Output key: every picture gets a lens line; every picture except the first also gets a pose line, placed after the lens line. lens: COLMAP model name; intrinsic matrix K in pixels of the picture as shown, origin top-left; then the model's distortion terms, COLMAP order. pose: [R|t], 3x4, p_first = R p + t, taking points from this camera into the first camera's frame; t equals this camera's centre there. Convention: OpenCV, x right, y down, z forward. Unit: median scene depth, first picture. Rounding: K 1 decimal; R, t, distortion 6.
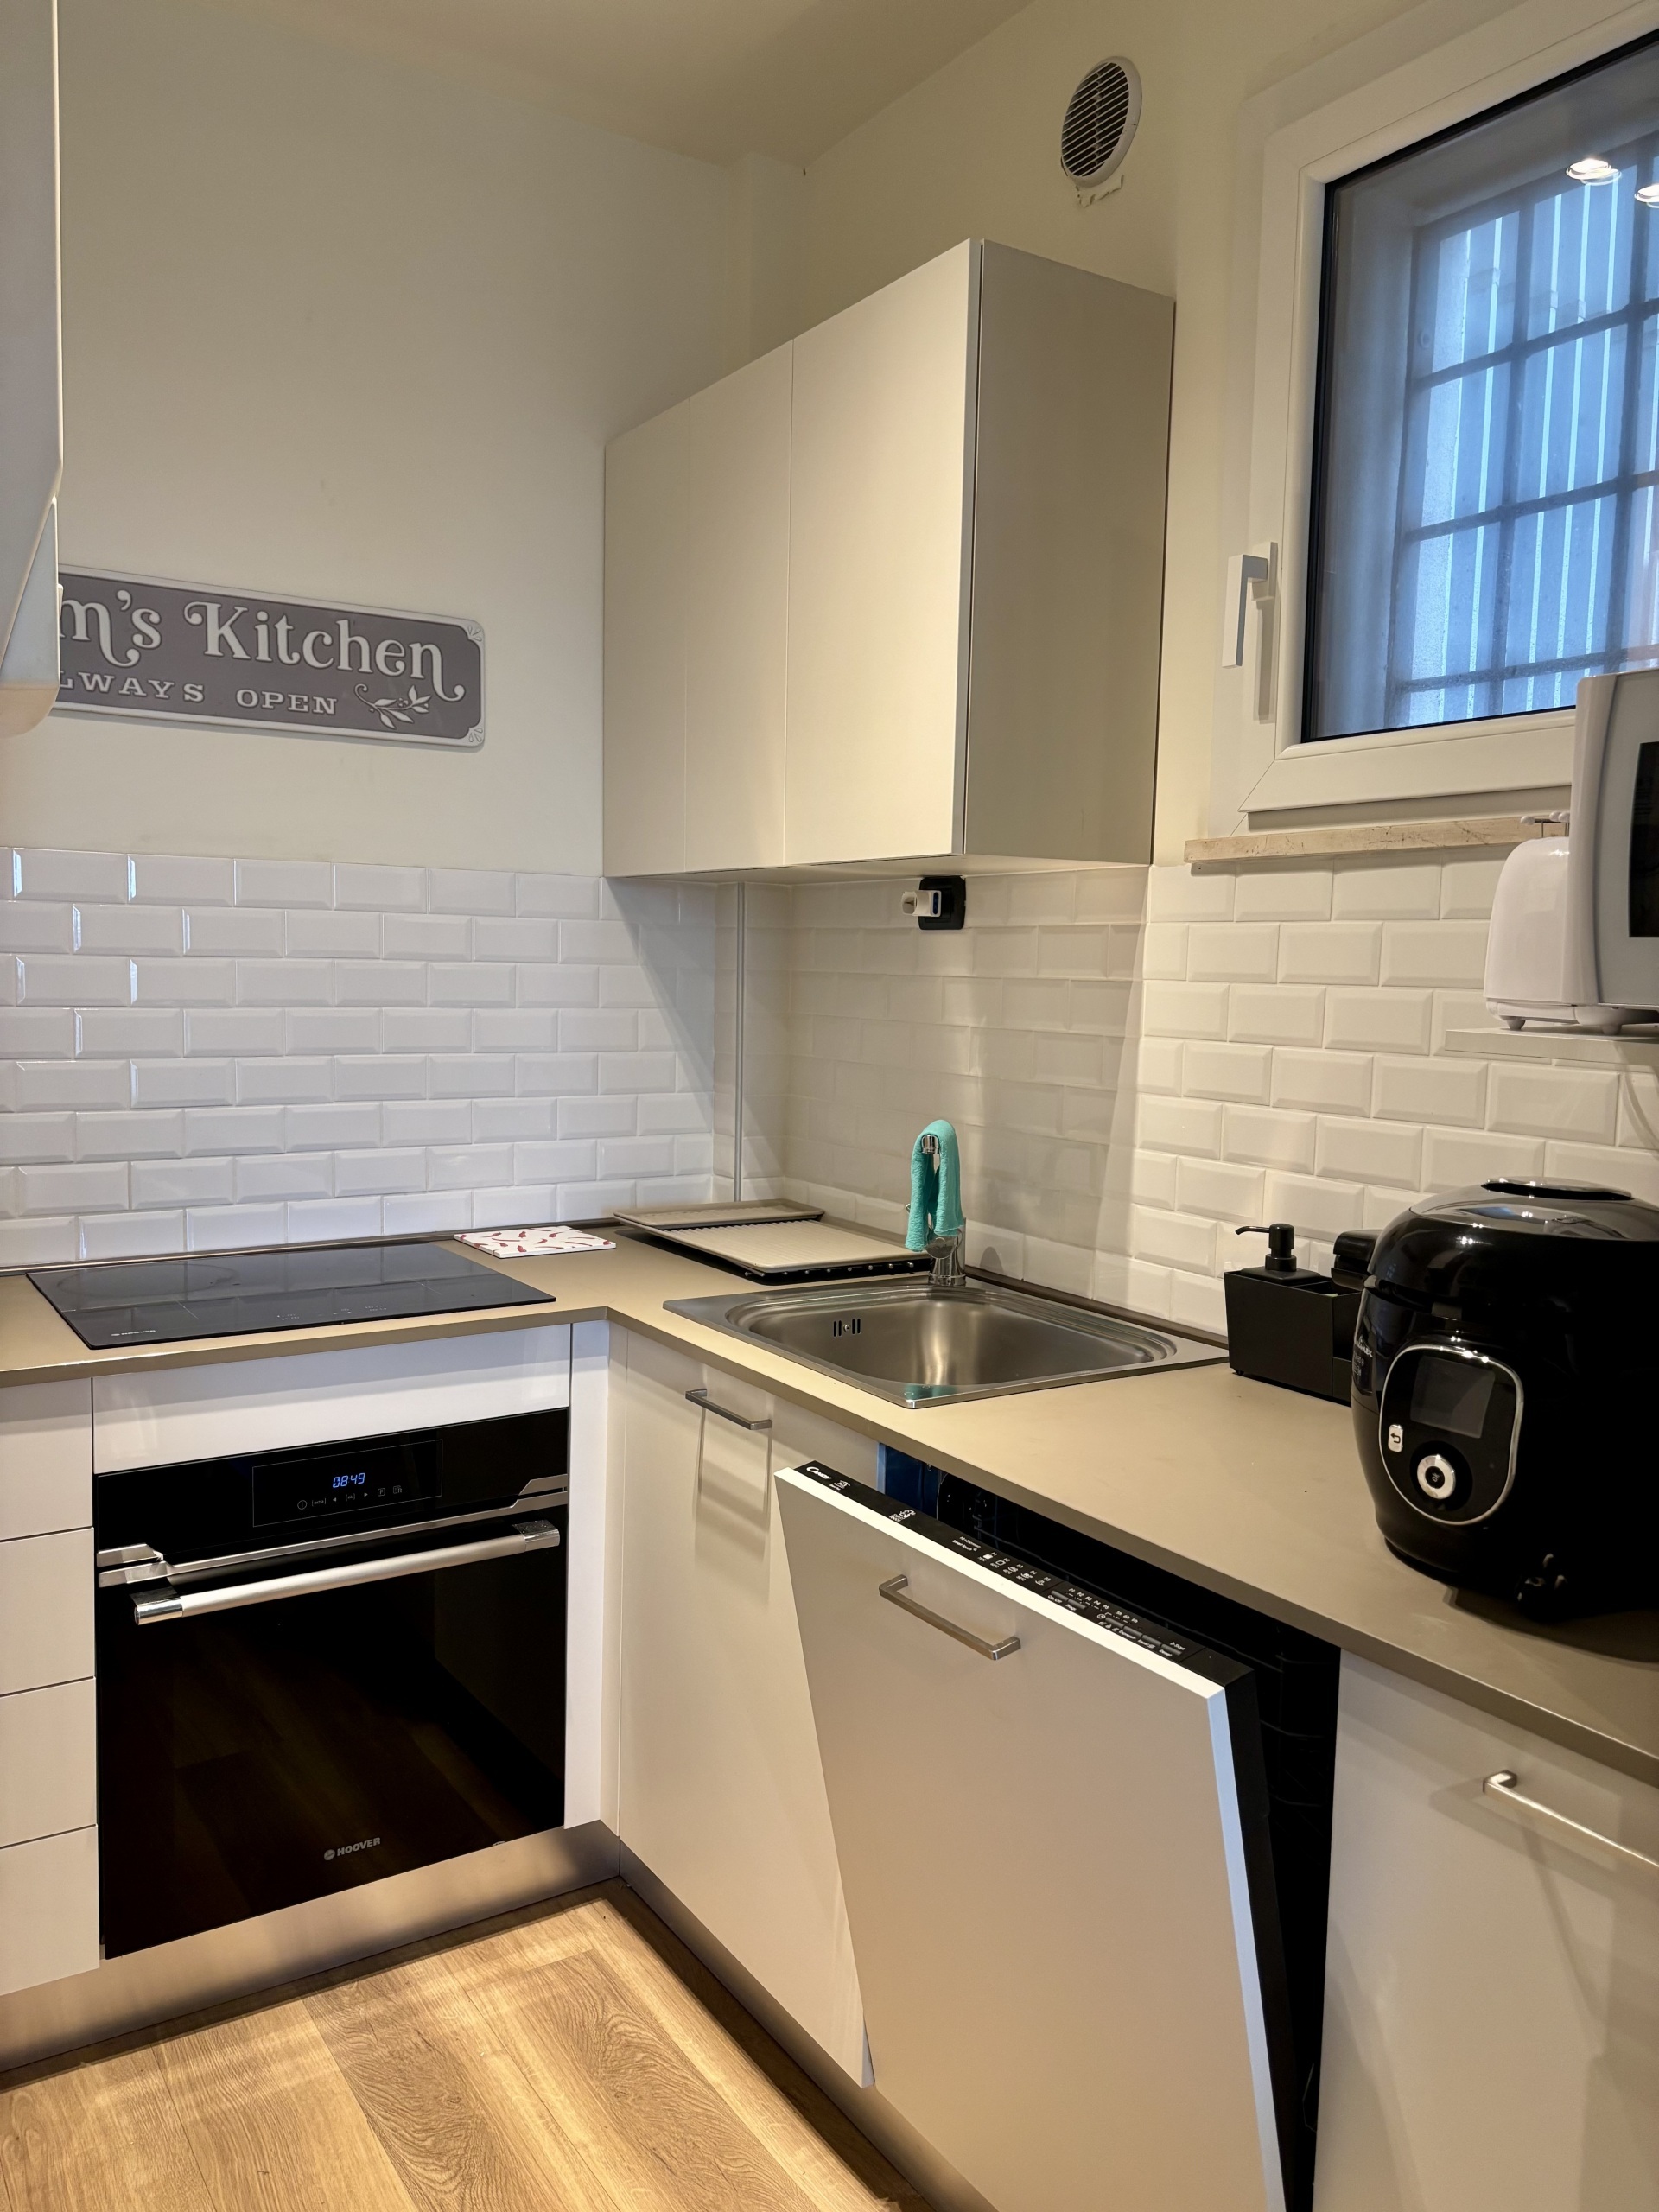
lens RADIAL K [[1695.3, 0, 836.4], [0, 1695.3, 1097.4], [0, 0, 1]] dist [0.071418, -0.065725]
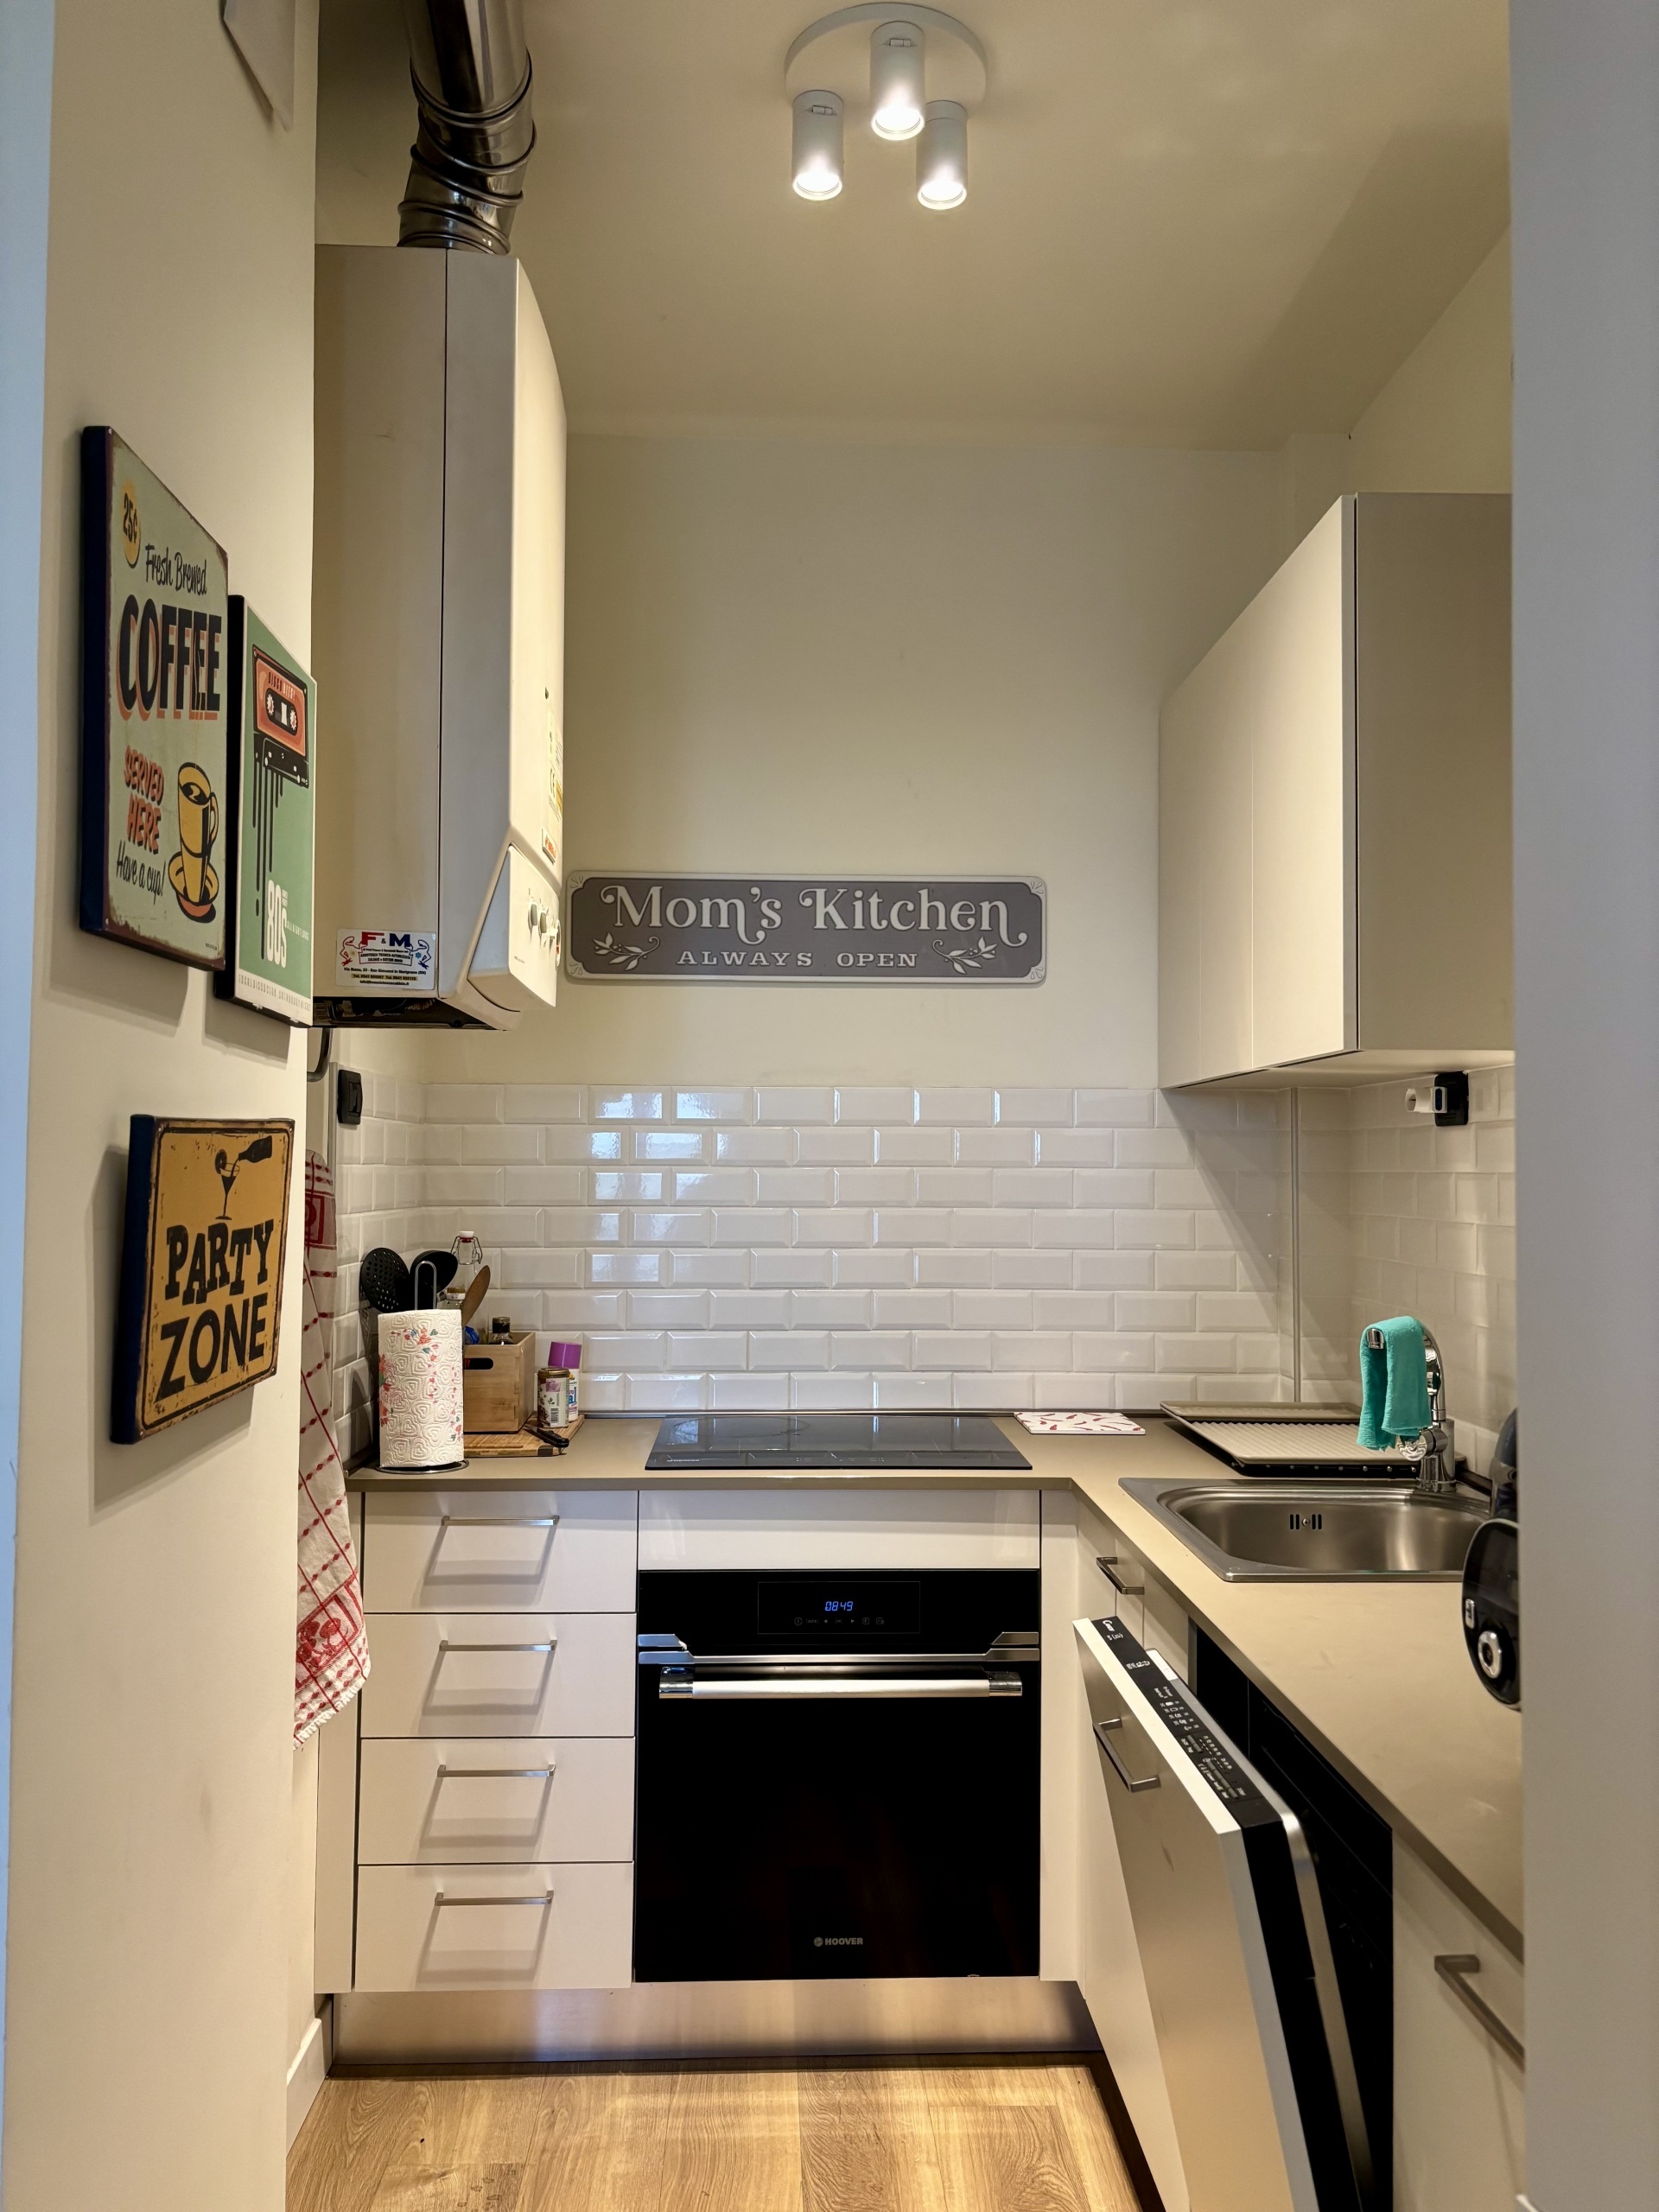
lens RADIAL K [[1695.3, 0, 844.9], [0, 1695.3, 1088.3], [0, 0, 1]] dist [0.071418, -0.065725]
pose [[0.859293, -0.042353, -0.509727, 0.302022], [-0.028927, 0.990947, -0.131102, 0.022344], [0.510665, 0.127400, 0.850289, -0.036767]]
